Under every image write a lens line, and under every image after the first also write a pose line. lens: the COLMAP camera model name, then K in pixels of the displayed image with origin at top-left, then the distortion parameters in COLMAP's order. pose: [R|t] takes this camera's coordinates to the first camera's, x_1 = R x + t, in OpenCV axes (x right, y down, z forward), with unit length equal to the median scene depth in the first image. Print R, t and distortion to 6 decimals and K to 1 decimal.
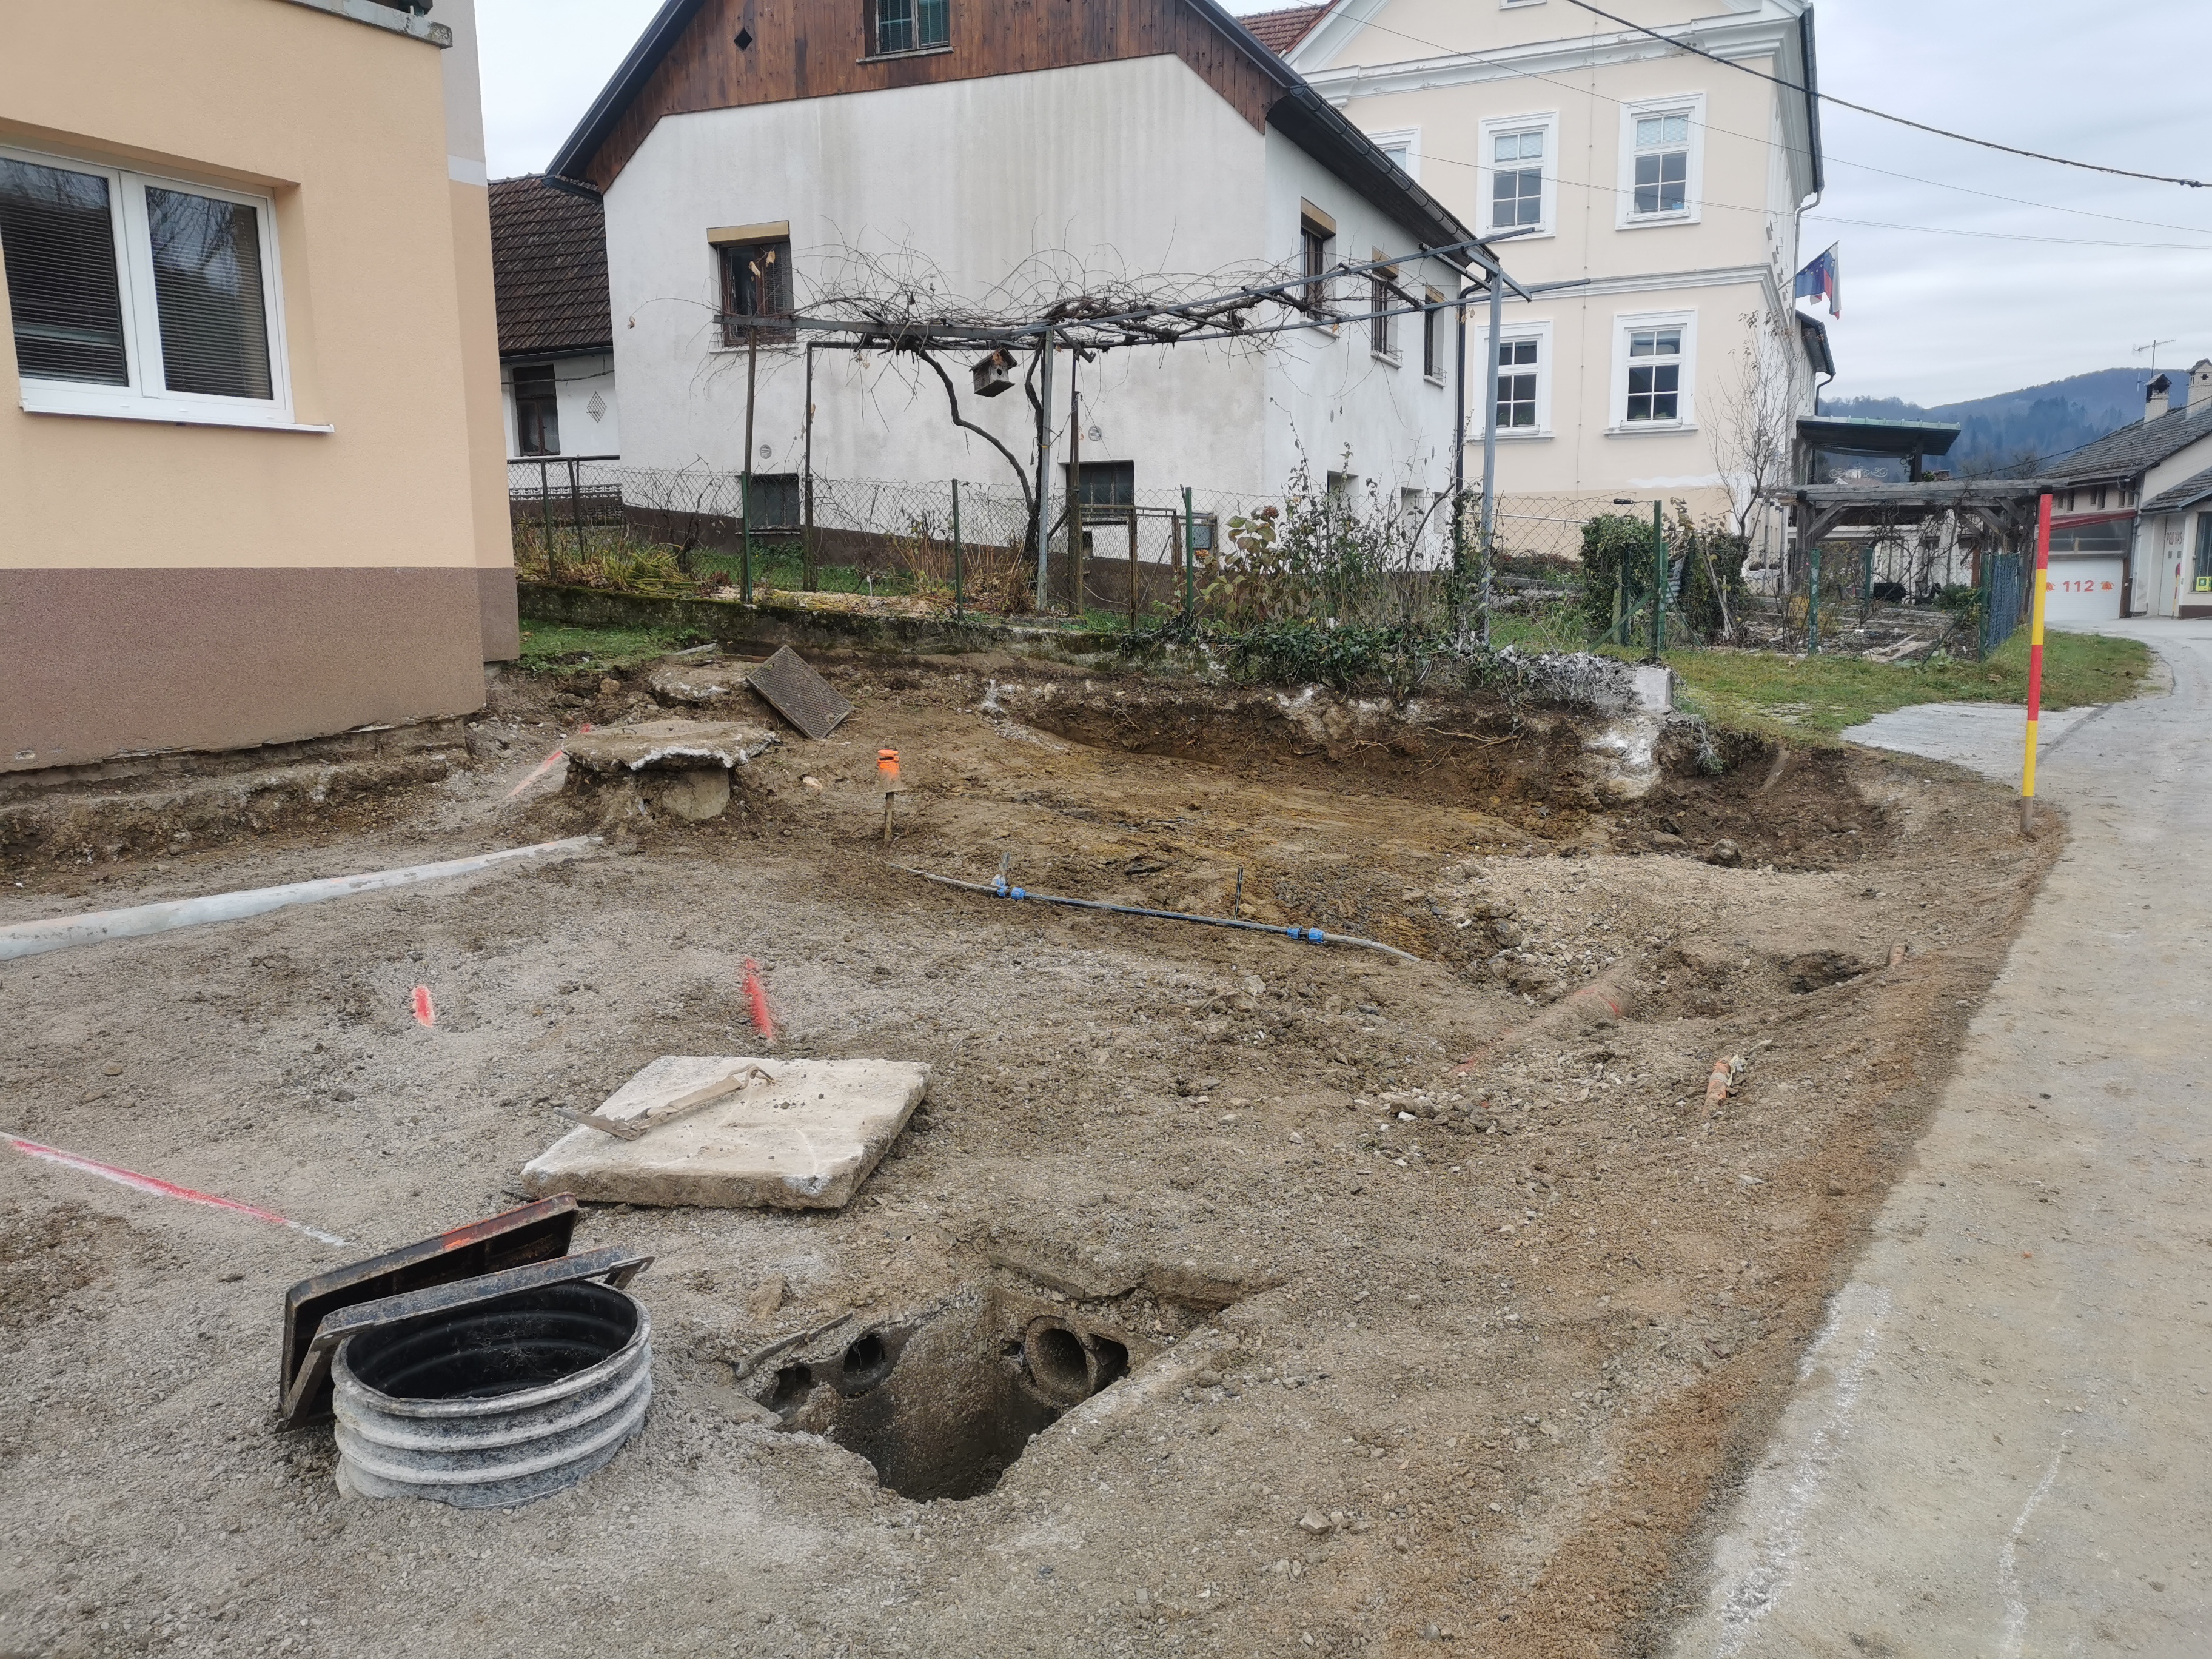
lens RADIAL K [[1690.4, 0, 1107.7], [0, 1690.4, 828.5], [0, 0, 1]] dist [0.011520, 0.004204]
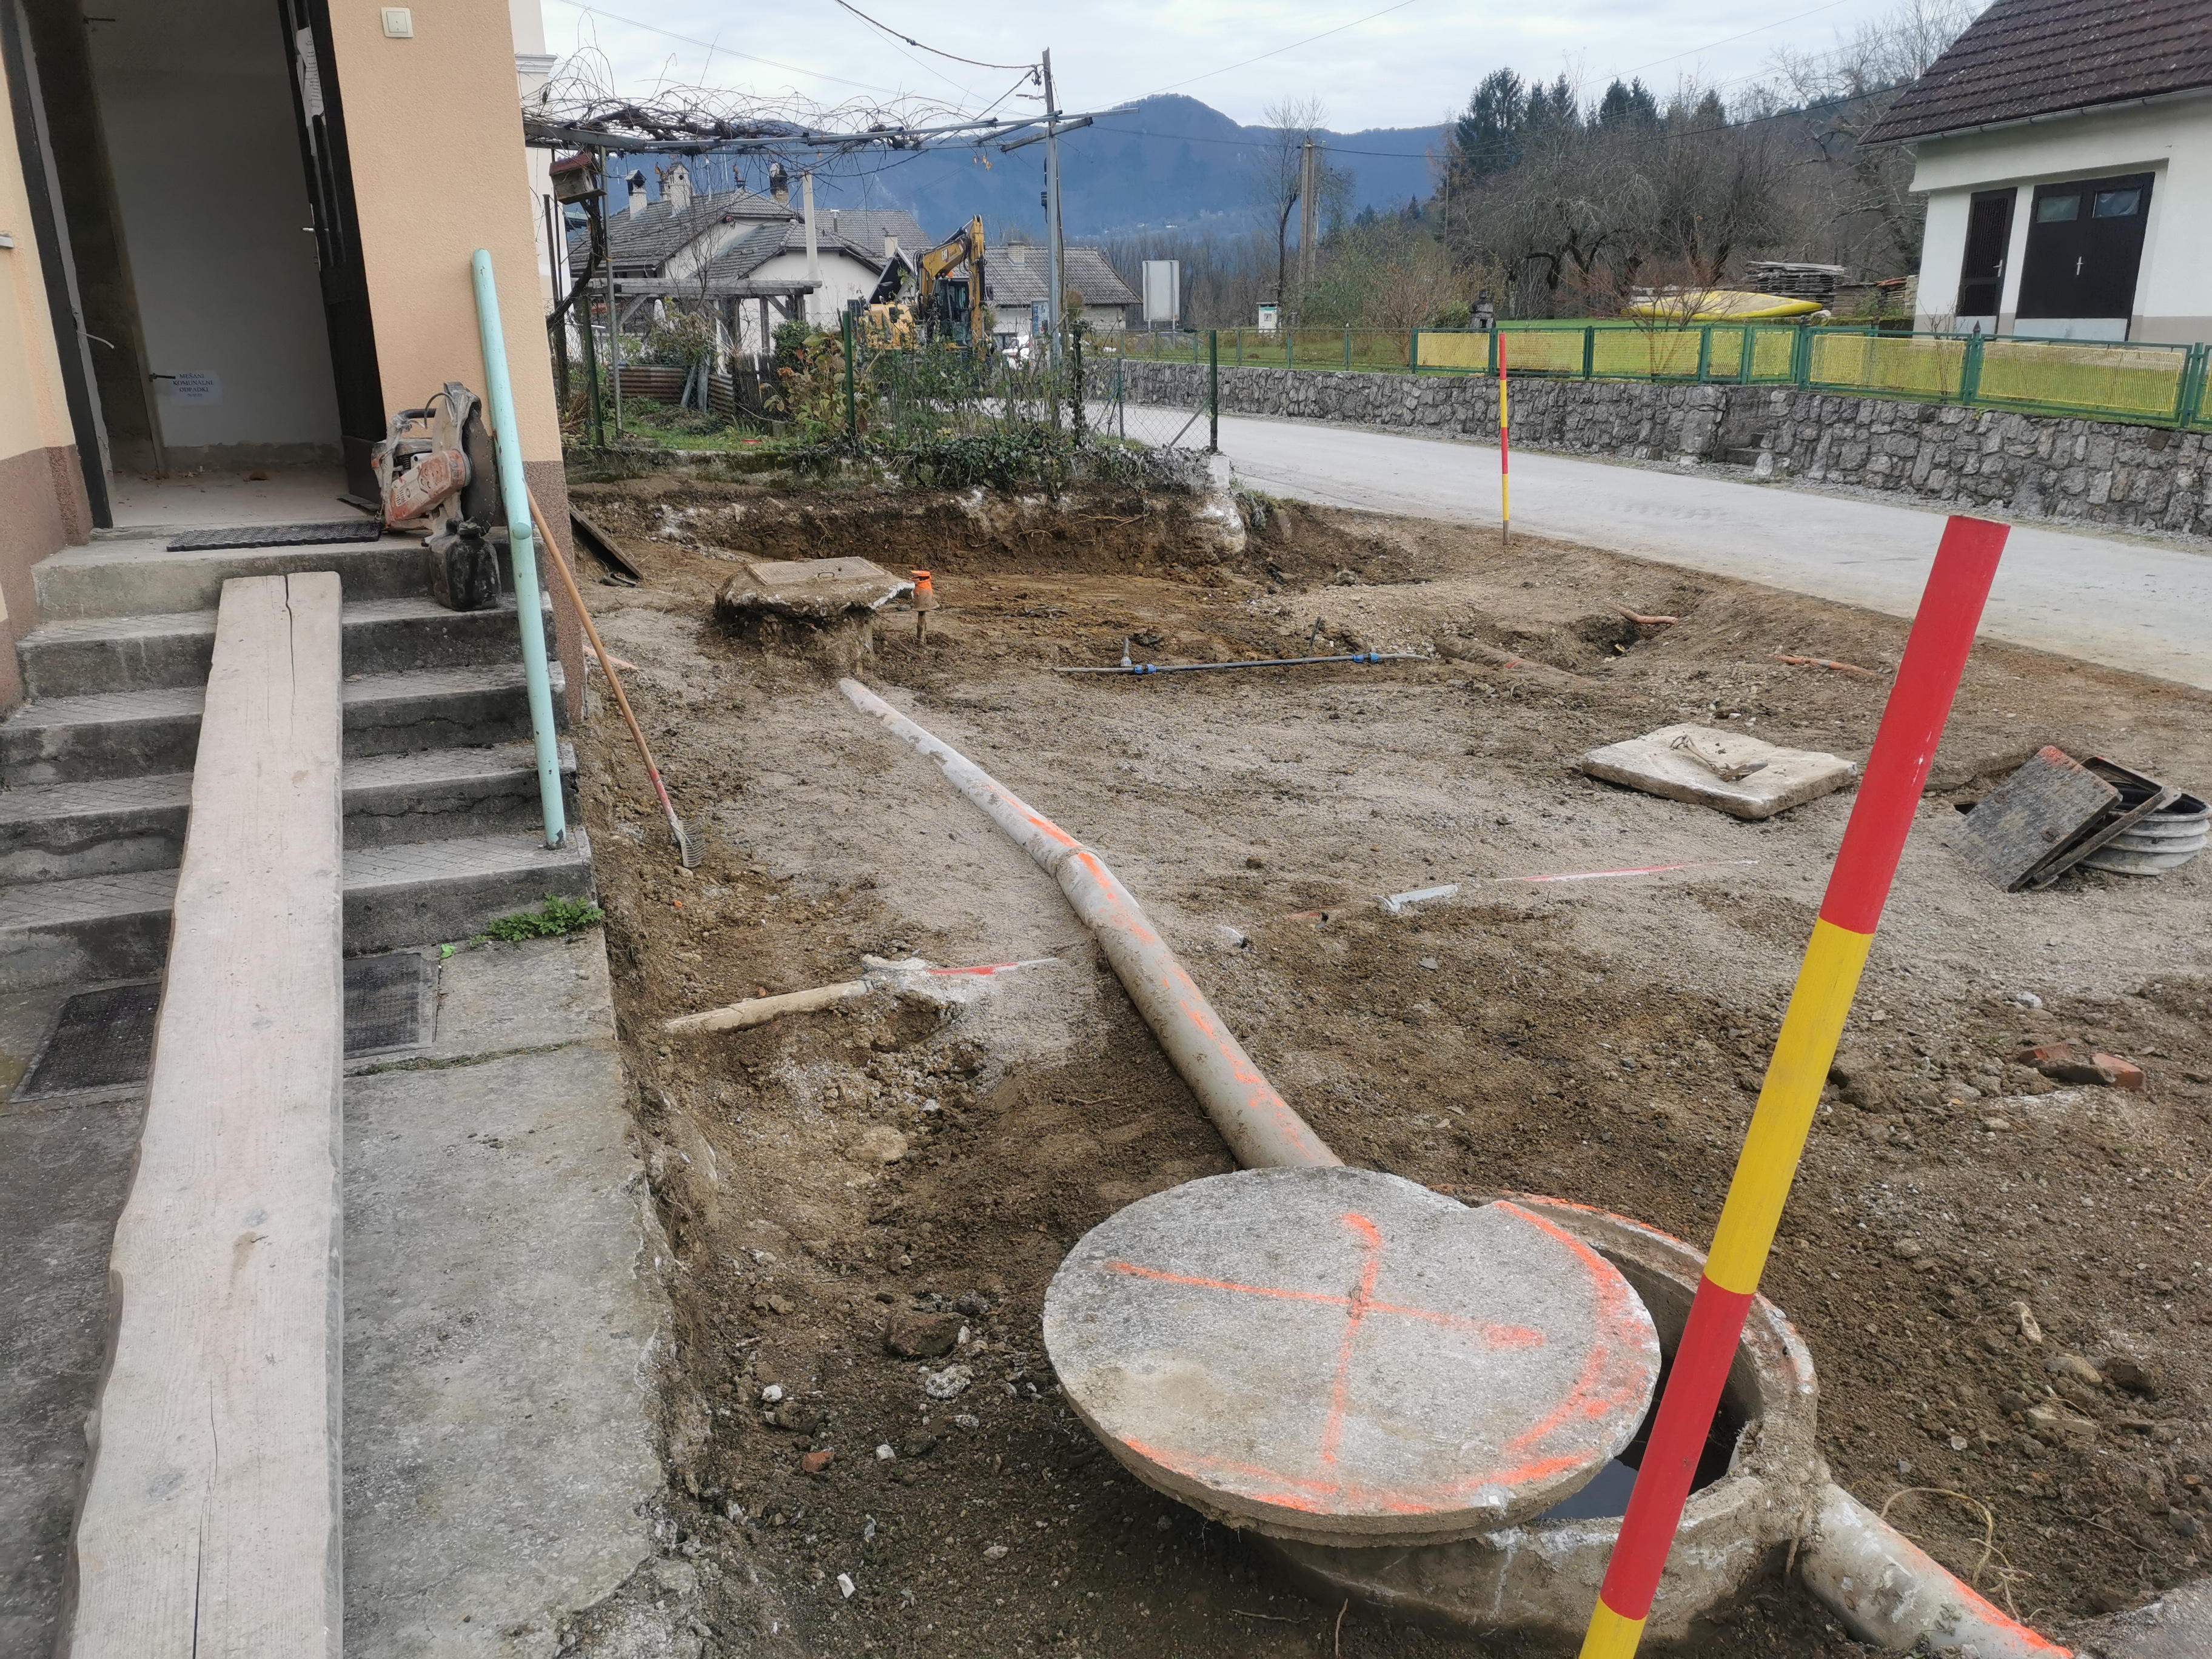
lens RADIAL K [[1690.4, 0, 1111.1], [0, 1690.4, 836.3], [0, 0, 1]] dist [0.011520, 0.004204]
pose [[0.627341, -0.223546, 0.745969, -0.742569], [0.123330, 0.974344, 0.188267, -0.056772], [-0.768916, -0.026107, 0.638816, 0.162167]]
